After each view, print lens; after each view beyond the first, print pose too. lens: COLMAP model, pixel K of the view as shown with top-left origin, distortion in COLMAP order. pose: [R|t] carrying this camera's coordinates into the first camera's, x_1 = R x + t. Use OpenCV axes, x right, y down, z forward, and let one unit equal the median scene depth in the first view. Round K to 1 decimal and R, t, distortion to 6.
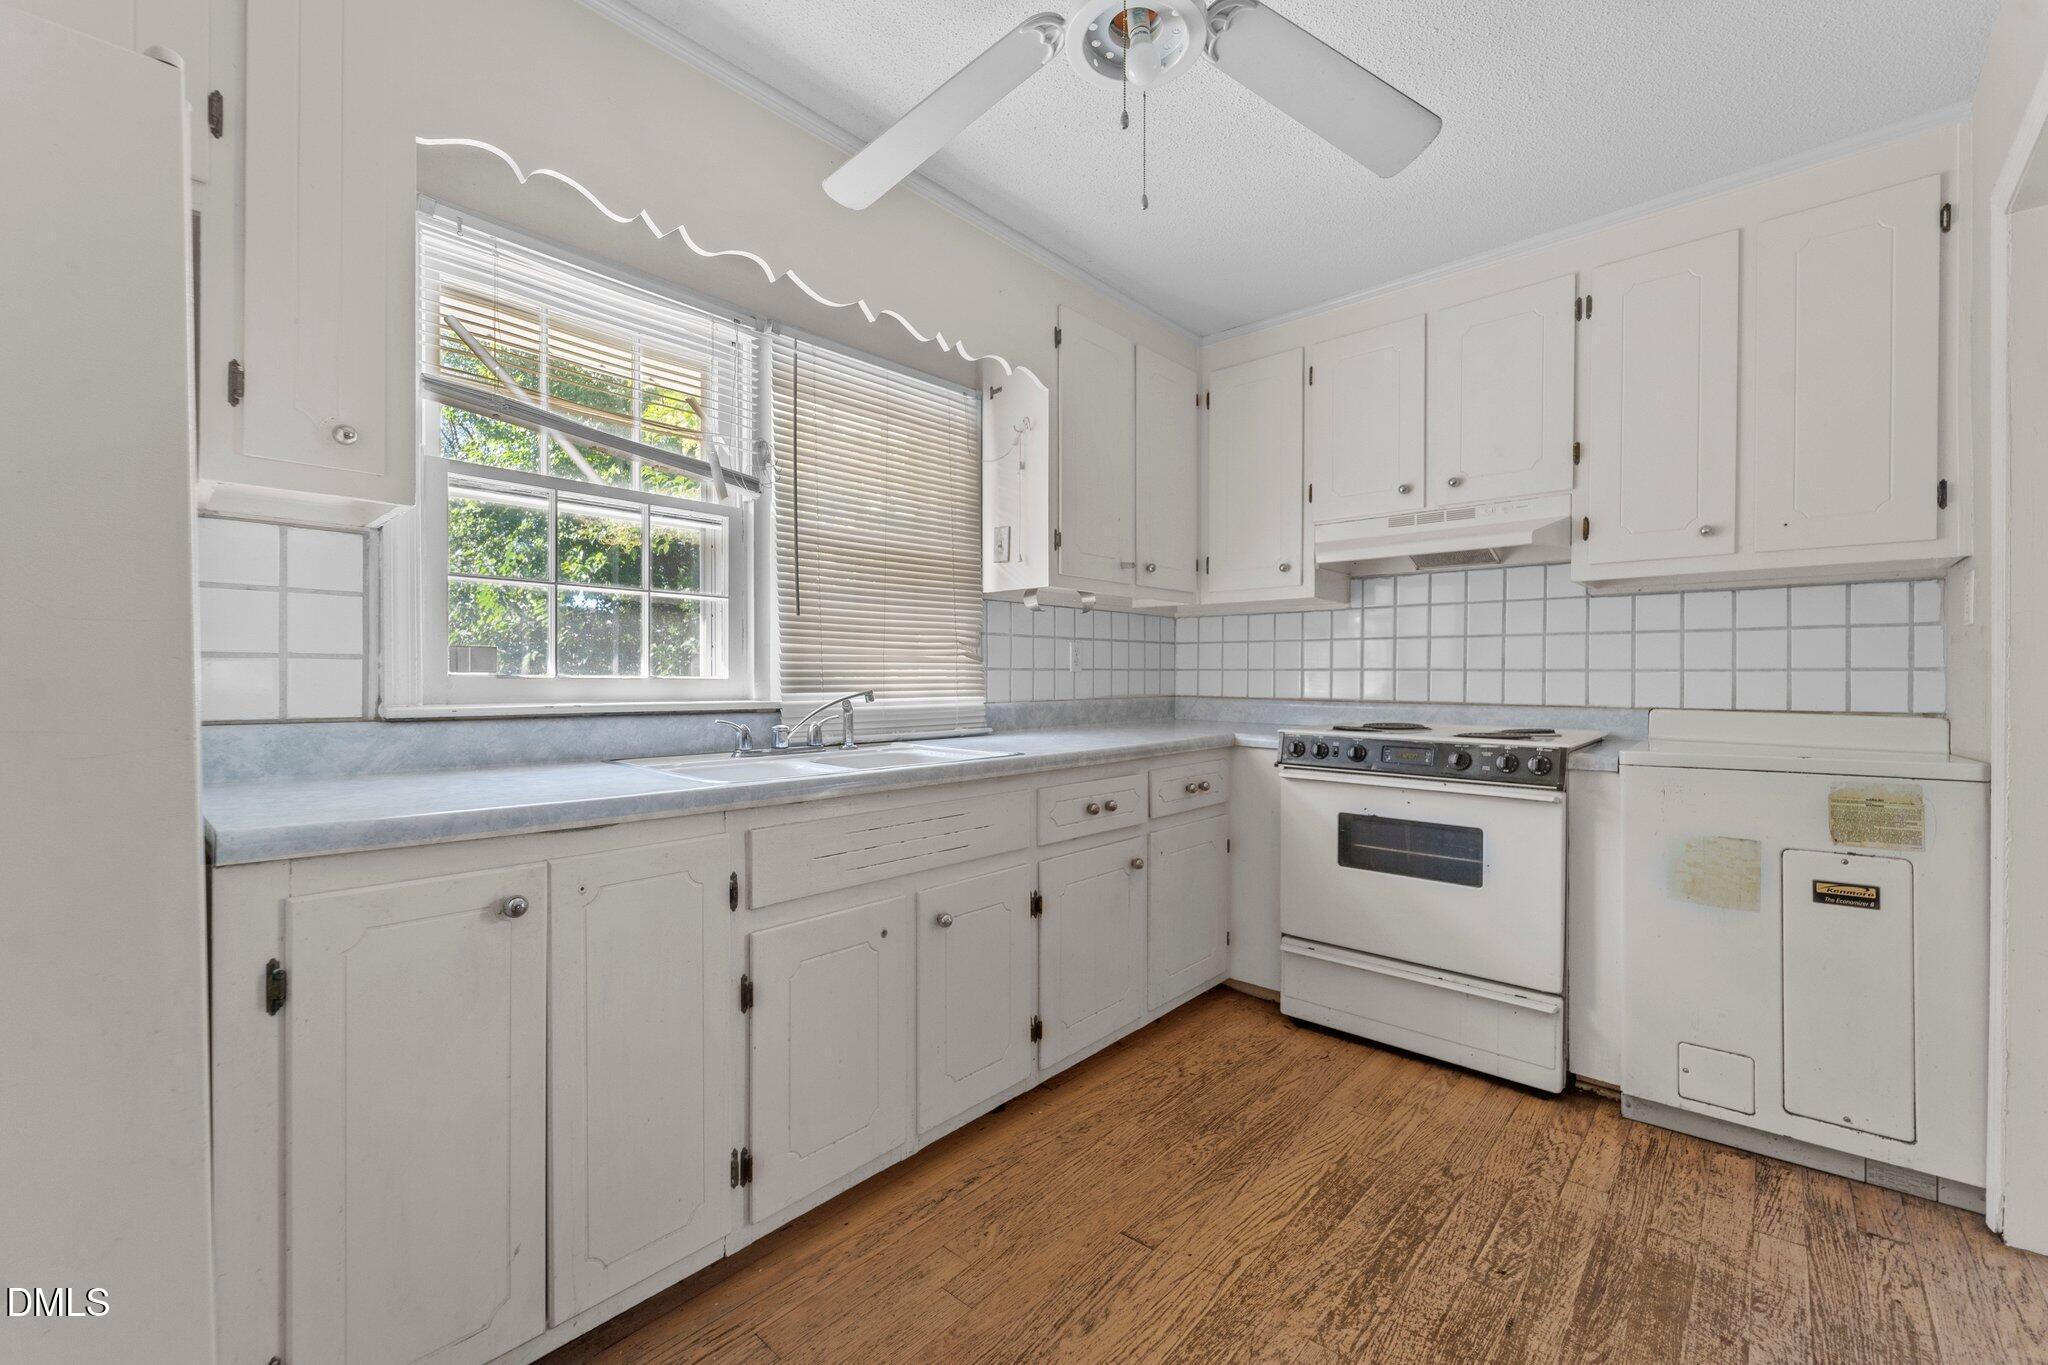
lens RADIAL K [[831.5, 0, 1024.0], [0, 831.5, 682.5], [0, 0, 1]] dist [-0.000916, -0.000070]
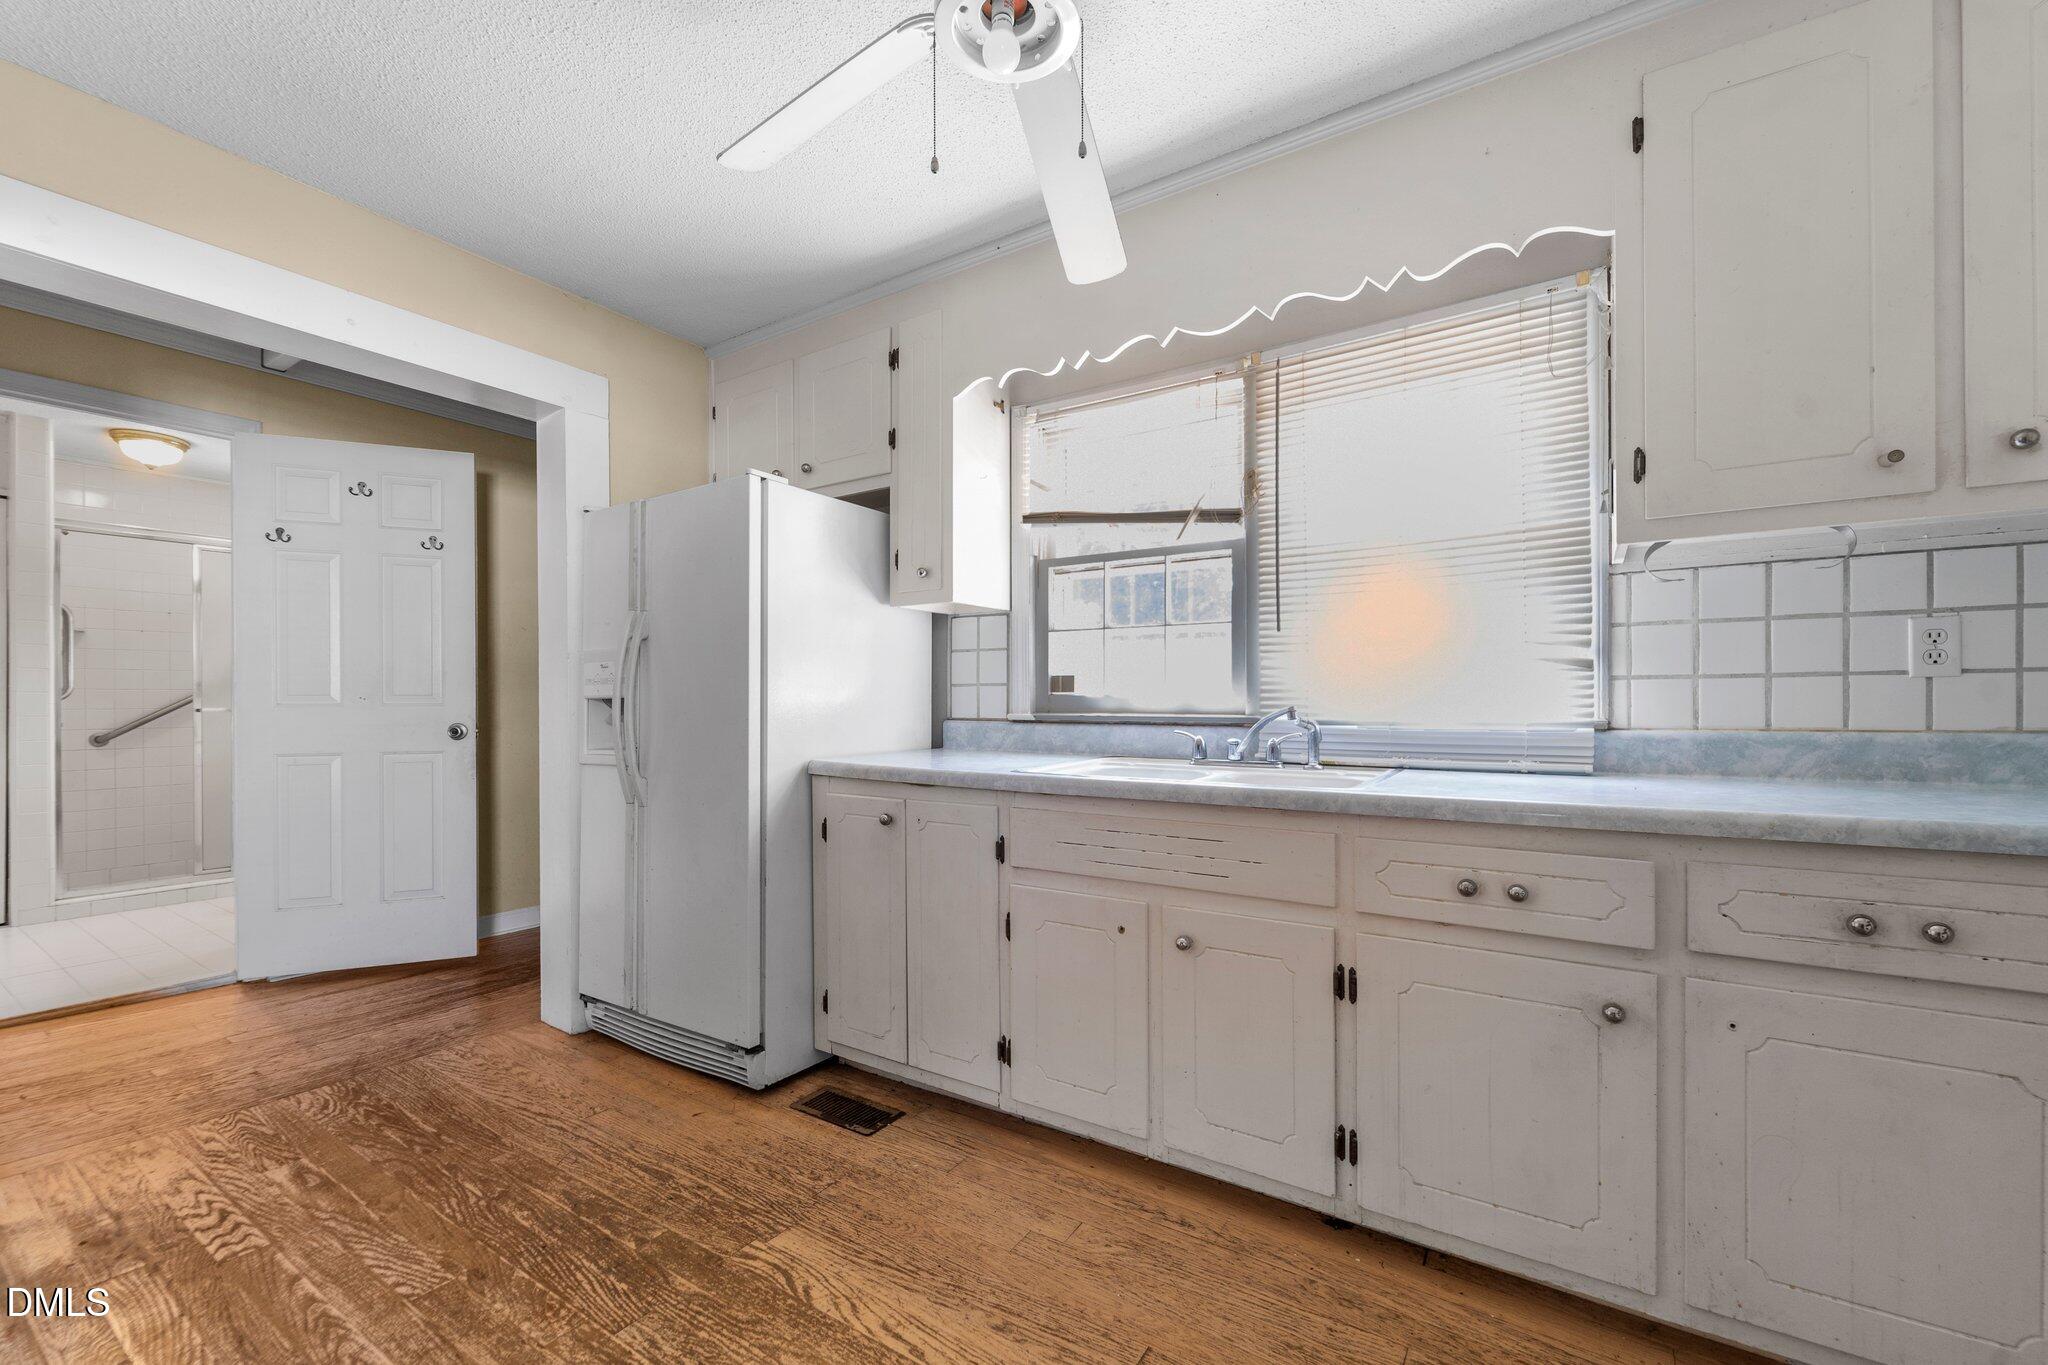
lens RADIAL K [[830.5, 0, 1025.7], [0, 830.5, 703.2], [0, 0, 1]] dist [0.002247, 0.000124]
pose [[0.159678, 0.004645, -0.987158, 0.776307], [0.001885, 0.999986, 0.005010, -0.000351], [0.987167, -0.002661, 0.159666, 0.618307]]
